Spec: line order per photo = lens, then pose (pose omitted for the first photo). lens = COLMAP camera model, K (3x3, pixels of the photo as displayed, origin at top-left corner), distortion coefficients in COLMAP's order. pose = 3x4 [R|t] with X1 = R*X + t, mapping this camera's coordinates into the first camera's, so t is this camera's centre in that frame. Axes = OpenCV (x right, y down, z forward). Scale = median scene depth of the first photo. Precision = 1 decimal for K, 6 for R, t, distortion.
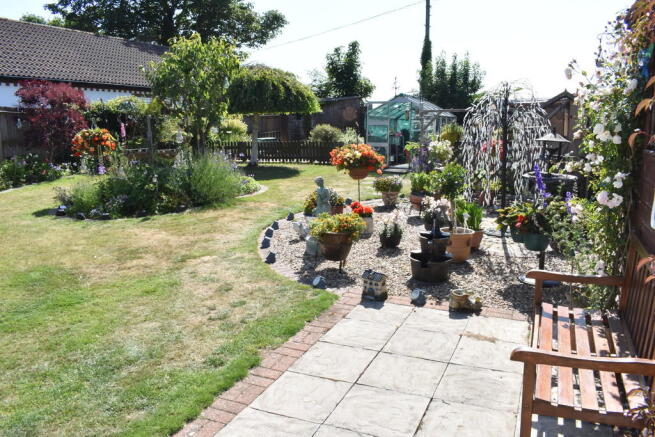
lens RADIAL K [[519.4, 0, 309.5], [0, 519.4, 217.8], [0, 0, 1]] dist [-0.090181, -0.001218]
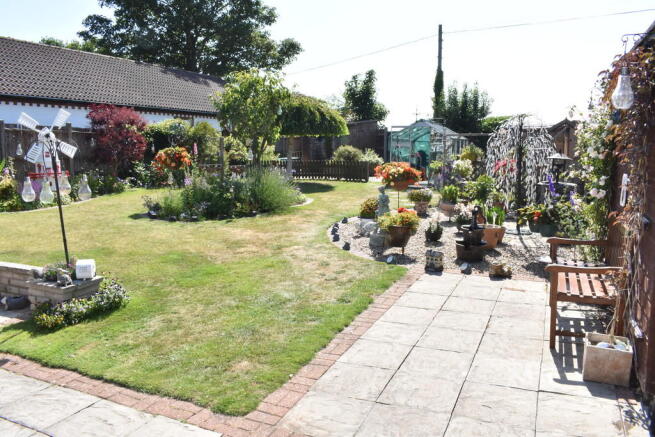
lens RADIAL K [[519.4, 0, 309.5], [0, 519.4, 217.8], [0, 0, 1]] dist [-0.090181, -0.001218]
pose [[0.999985, 0.005267, 0.001274, -0.126481], [-0.005212, 0.999191, -0.039879, 0.042619], [-0.001483, 0.039872, 0.999204, -0.234732]]
